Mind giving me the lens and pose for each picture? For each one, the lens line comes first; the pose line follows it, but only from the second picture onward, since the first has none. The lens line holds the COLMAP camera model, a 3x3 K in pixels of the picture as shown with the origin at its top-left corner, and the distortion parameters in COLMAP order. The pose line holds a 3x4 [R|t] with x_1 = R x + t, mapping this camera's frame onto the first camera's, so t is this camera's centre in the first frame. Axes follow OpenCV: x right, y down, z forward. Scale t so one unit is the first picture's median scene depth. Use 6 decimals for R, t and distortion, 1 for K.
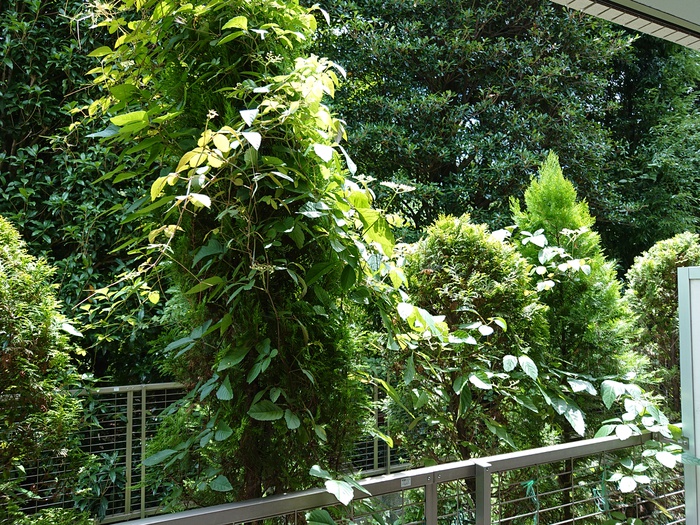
lens RADIAL K [[527.2, 0, 350.5], [0, 527.2, 264.0], [0, 0, 1]] dist [-0.010021, 0.015144]
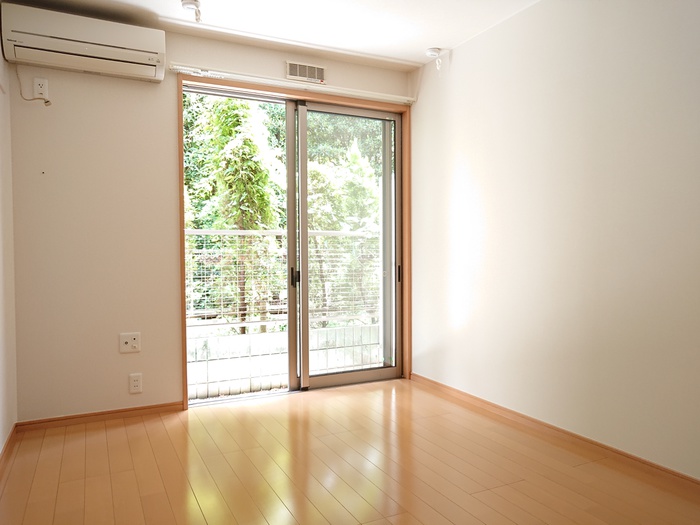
lens RADIAL K [[527.2, 0, 350.4], [0, 527.2, 264.5], [0, 0, 1]] dist [-0.010021, 0.015144]
pose [[0.999845, -0.008888, 0.015220, 0.579587], [0.007742, 0.997247, 0.073746, 0.409263], [-0.015833, -0.073617, 0.997161, -3.051541]]
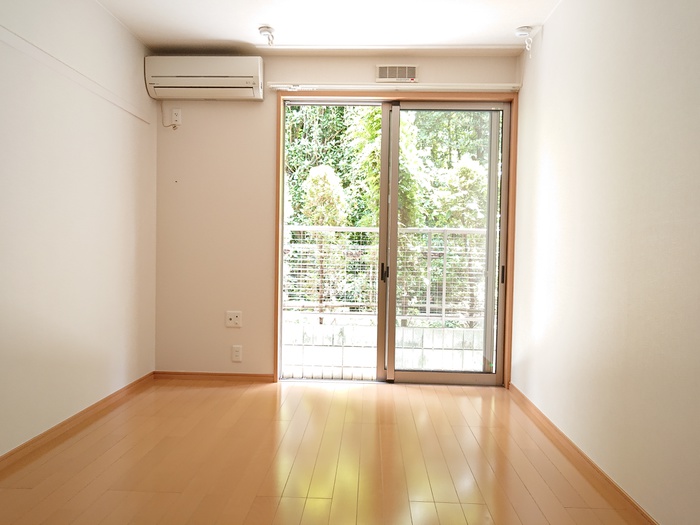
lens RADIAL K [[527.2, 0, 350.7], [0, 527.2, 262.0], [0, 0, 1]] dist [-0.010021, 0.015144]
pose [[0.879691, 0.026865, -0.474787, 1.615013], [0.005680, 0.997738, 0.066980, 0.429736], [0.475513, -0.061619, 0.877548, -2.874842]]
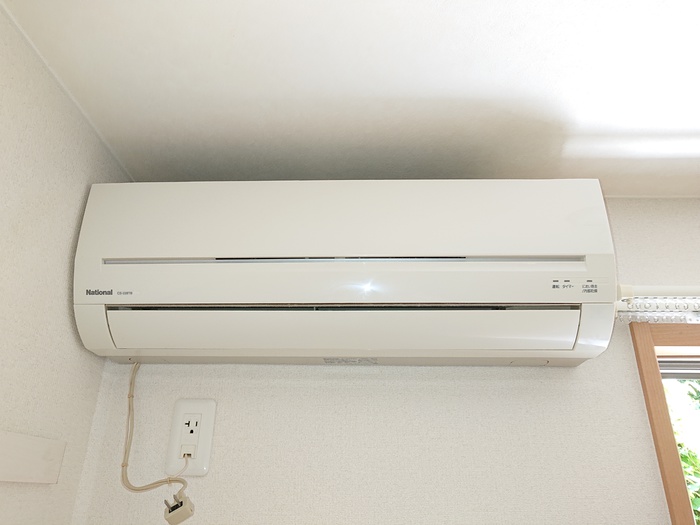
lens RADIAL K [[527.2, 0, 348.4], [0, 527.2, 268.2], [0, 0, 1]] dist [-0.010021, 0.015144]
pose [[0.884823, -0.181123, -0.429281, -0.259984], [0.011186, 0.929341, -0.369053, -0.167899], [0.465792, 0.321745, 0.824329, -1.136032]]
